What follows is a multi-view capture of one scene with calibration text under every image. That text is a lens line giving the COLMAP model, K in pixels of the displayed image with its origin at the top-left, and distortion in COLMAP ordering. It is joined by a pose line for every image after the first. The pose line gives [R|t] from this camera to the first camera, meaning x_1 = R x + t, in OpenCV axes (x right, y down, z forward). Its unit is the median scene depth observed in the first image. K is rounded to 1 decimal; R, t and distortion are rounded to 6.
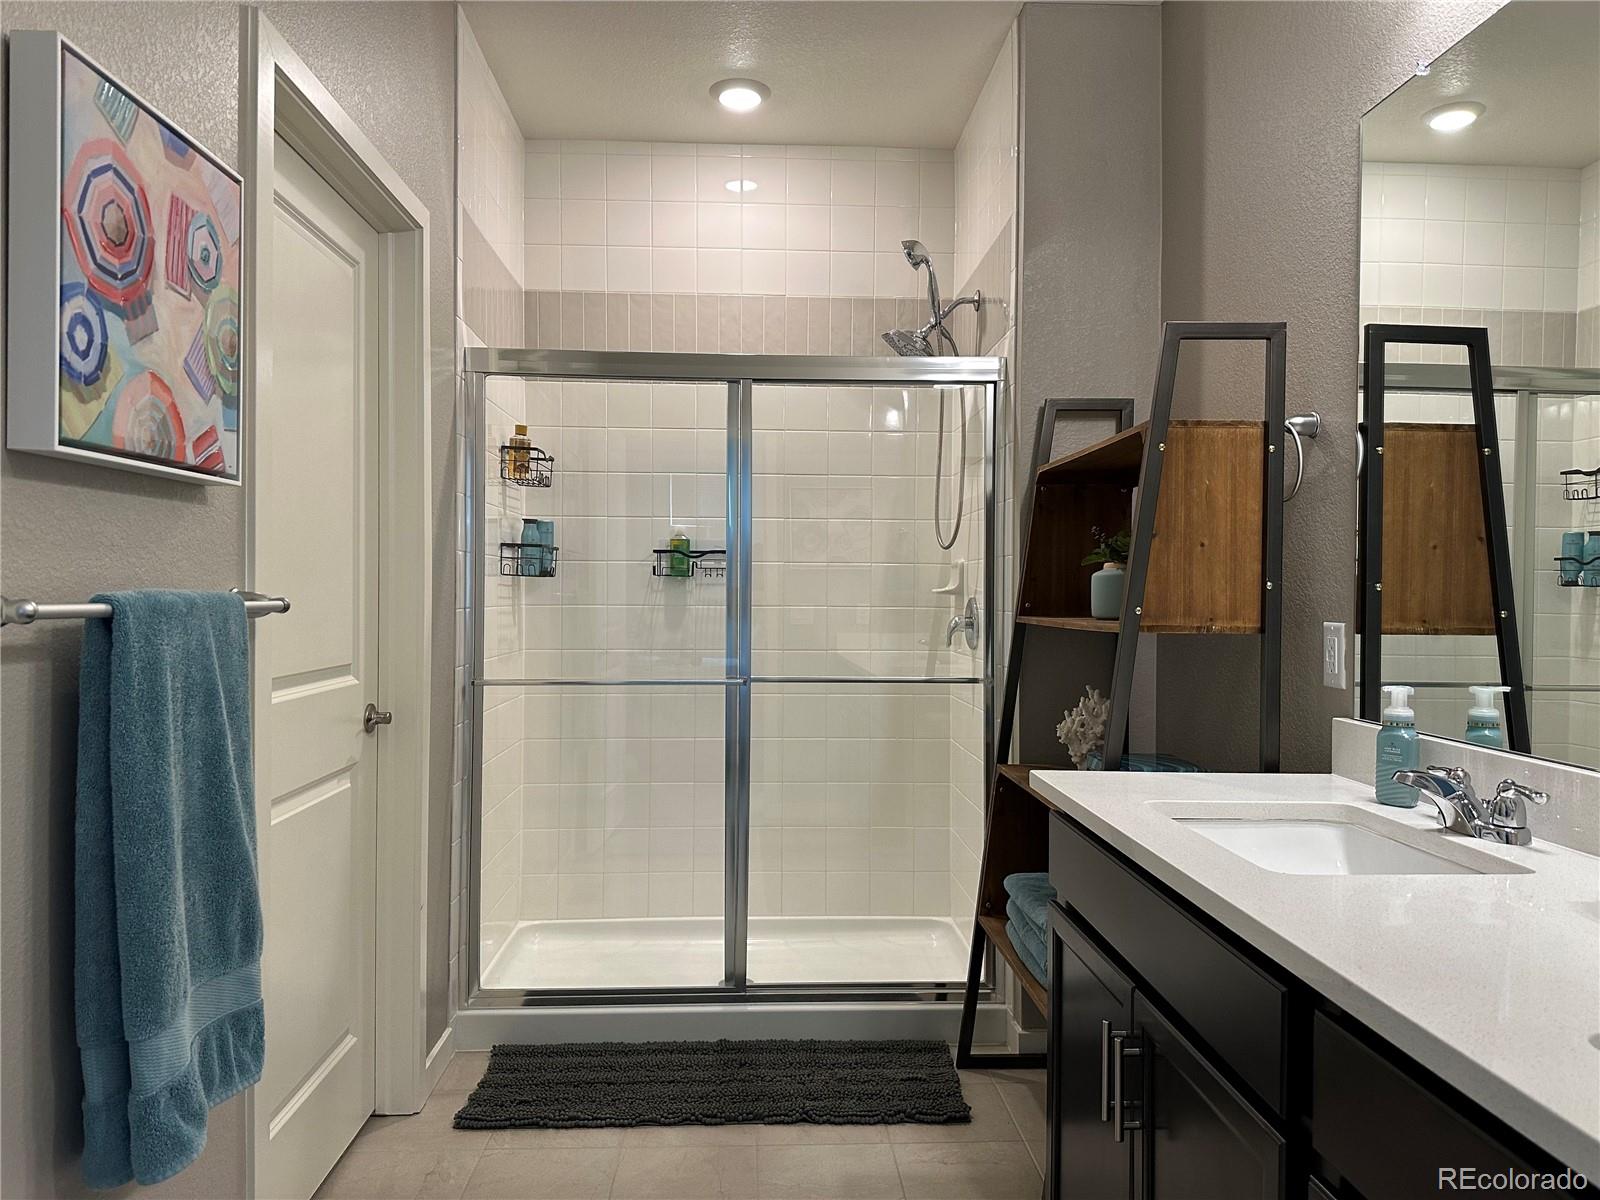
lens RADIAL K [[1131.4, 0, 800.0], [0, 1131.4, 600.0], [0, 0, 1]] dist [0.085350, -0.127178]
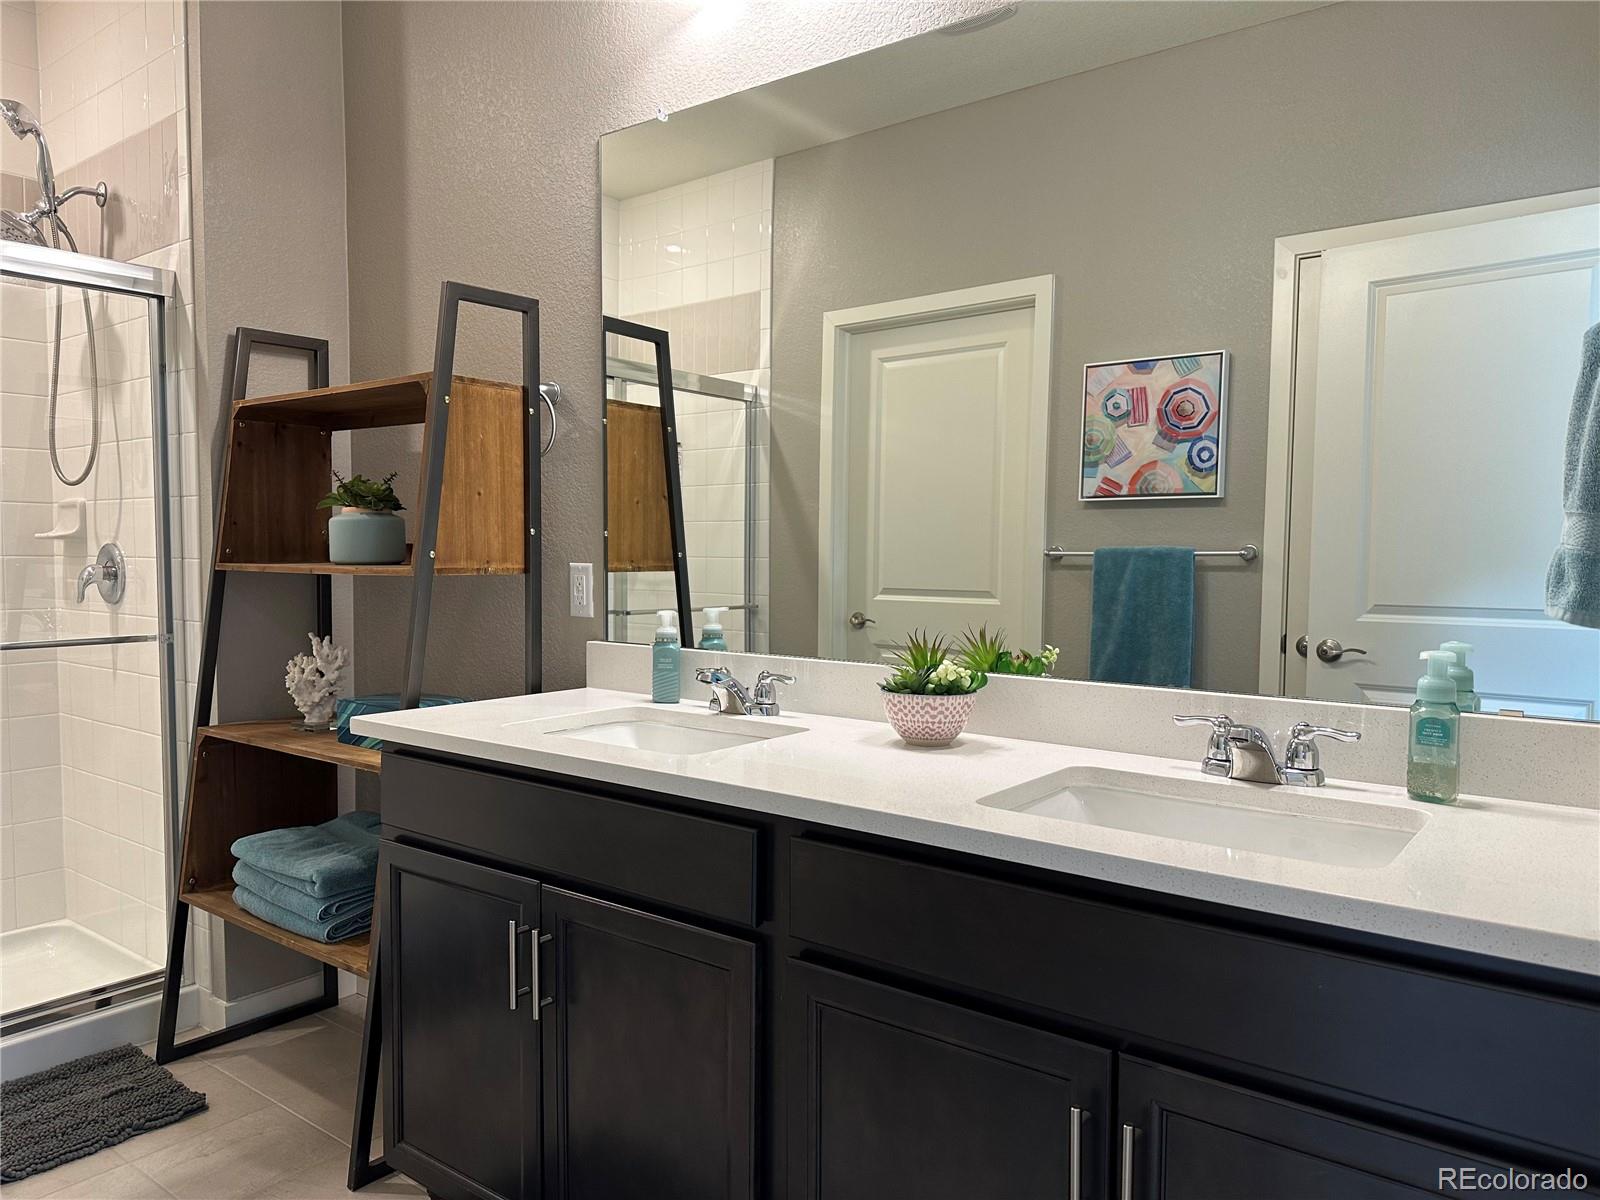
lens RADIAL K [[1103.2, 0, 798.9], [0, 1103.2, 621.1], [0, 0, 1]] dist [0.090122, -0.078774]
pose [[0.648288, -0.054058, 0.759473, -0.265137], [0.006659, 0.997841, 0.065340, 0.005945], [-0.761366, -0.037302, 0.647249, 0.070079]]
